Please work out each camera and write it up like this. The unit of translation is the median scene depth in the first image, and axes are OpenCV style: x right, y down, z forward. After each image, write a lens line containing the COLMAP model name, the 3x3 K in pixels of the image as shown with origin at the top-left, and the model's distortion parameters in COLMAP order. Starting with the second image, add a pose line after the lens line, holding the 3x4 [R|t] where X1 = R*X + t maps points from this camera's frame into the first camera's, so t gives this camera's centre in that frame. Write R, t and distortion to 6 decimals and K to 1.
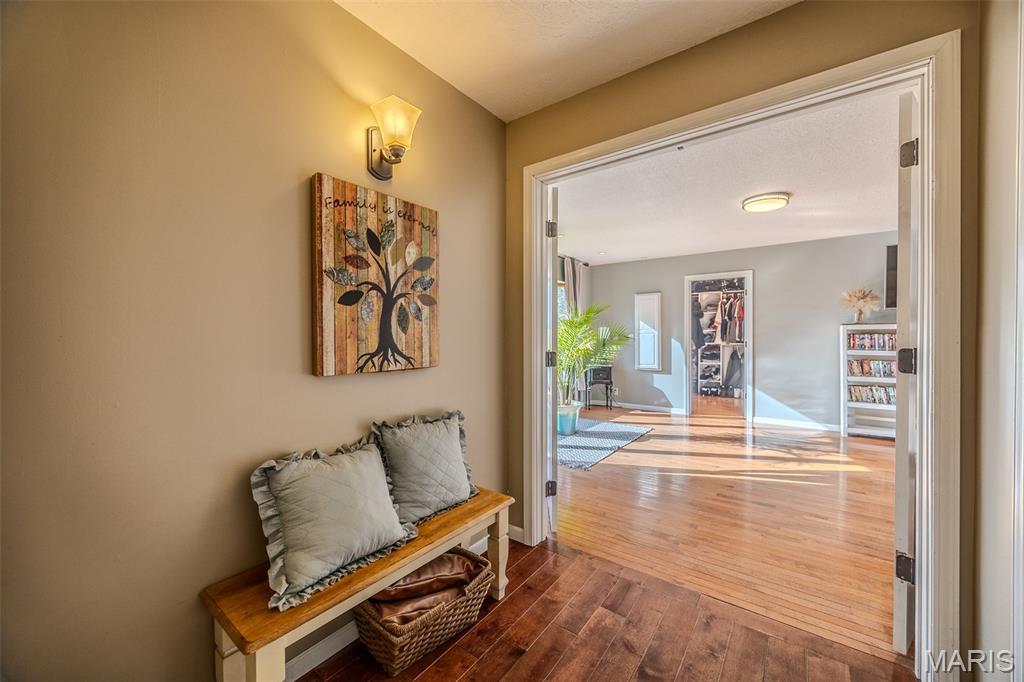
lens RADIAL K [[386.6, 0, 511.9], [0, 386.6, 340.0], [0, 0, 1]] dist [-0.006188, 0.000409]
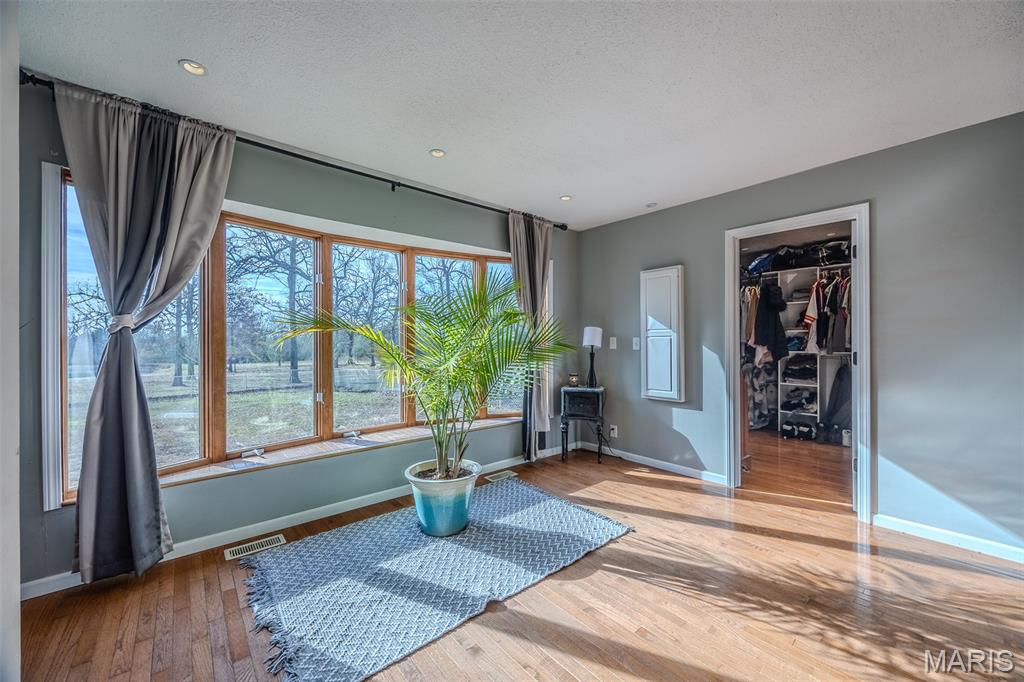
lens RADIAL K [[386.6, 0, 510.2], [0, 386.6, 341.2], [0, 0, 1]] dist [-0.006188, 0.000409]
pose [[0.975247, -0.001061, -0.221115, 0.212239], [0.000267, 0.999993, -0.003619, -0.007190], [0.221117, 0.003470, 0.975241, 0.315945]]
